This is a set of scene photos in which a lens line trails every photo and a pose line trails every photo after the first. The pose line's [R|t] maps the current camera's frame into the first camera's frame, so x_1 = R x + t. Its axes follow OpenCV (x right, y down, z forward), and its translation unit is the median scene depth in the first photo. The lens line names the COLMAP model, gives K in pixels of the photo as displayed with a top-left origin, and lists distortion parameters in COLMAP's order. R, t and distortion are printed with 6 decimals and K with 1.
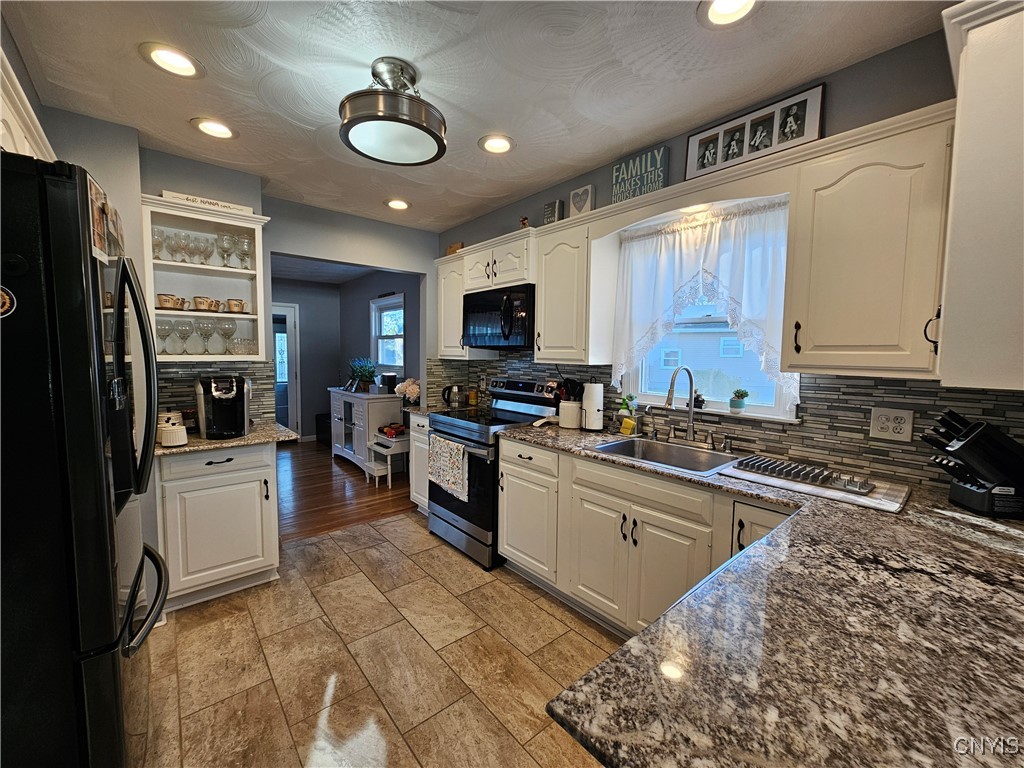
lens RADIAL K [[418.0, 0, 514.3], [0, 418.0, 383.4], [0, 0, 1]] dist [-0.002901, 0.001685]
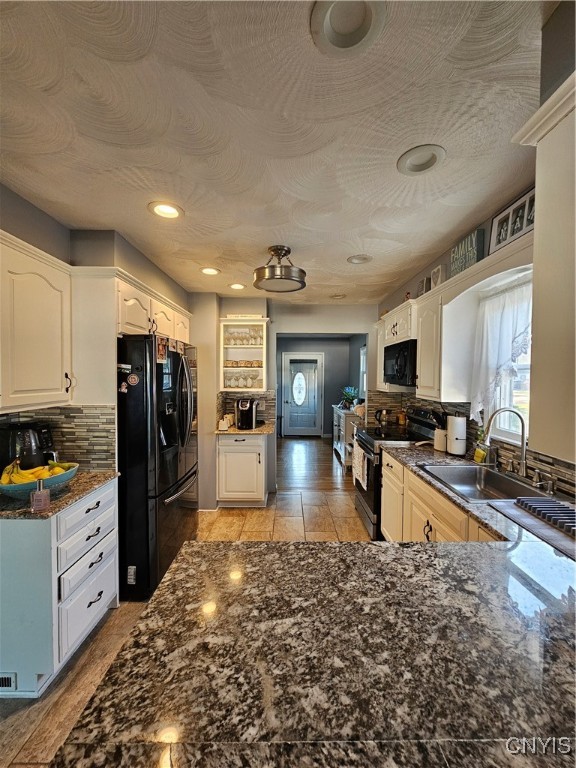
lens RADIAL K [[313.5, 0, 289.2], [0, 313.5, 385.8], [0, 0, 1]] dist [-0.002901, 0.001685]
pose [[0.761932, 0.015475, -0.647472, 0.469545], [-0.044947, 0.998568, -0.029026, -0.047742], [0.646095, 0.051217, 0.761537, -0.035426]]
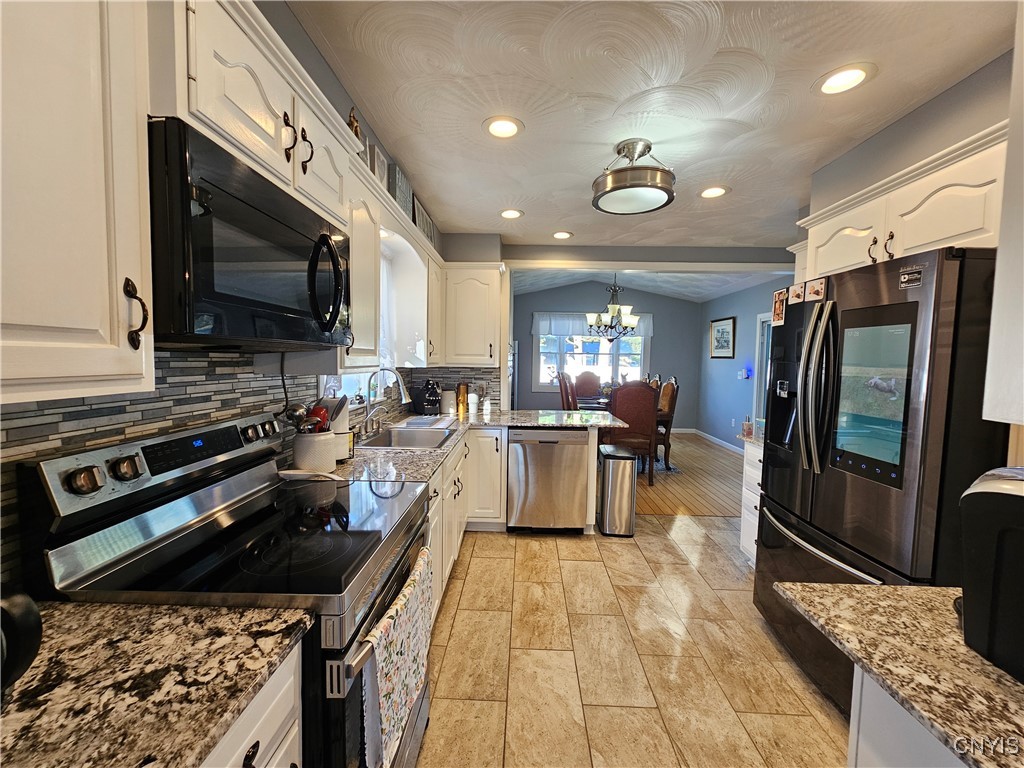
lens RADIAL K [[418.0, 0, 512.2], [0, 418.0, 382.9], [0, 0, 1]] dist [-0.002901, 0.001685]
pose [[-0.741338, -0.066747, 0.667804, -0.614625], [0.021626, 0.992150, 0.123173, -0.126467], [-0.670783, 0.105754, -0.734075, 1.523066]]
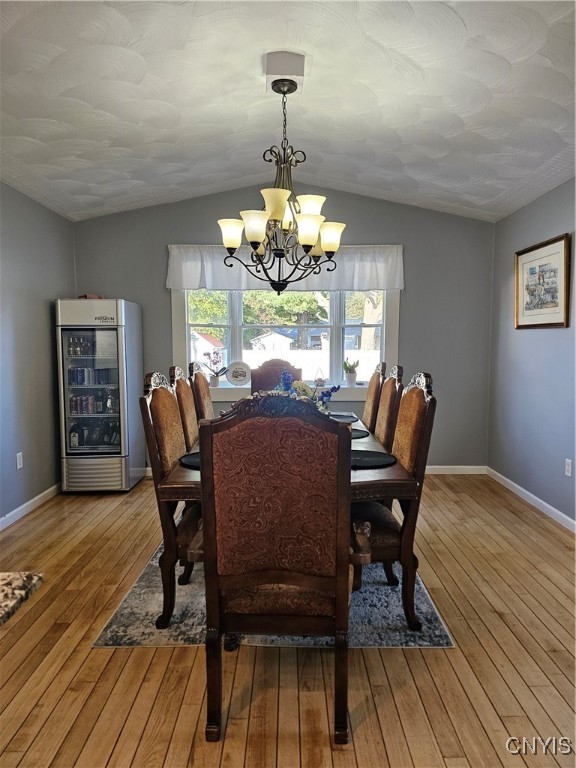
lens RADIAL K [[514.1, 0, 296.5], [0, 514.1, 381.5], [0, 0, 1]] dist [0.070177, -0.062823]
pose [[-0.777086, -0.063498, 0.626182, -0.206650], [0.033589, 0.989296, 0.142004, -0.002706], [-0.628497, 0.131382, -0.766636, 0.240349]]
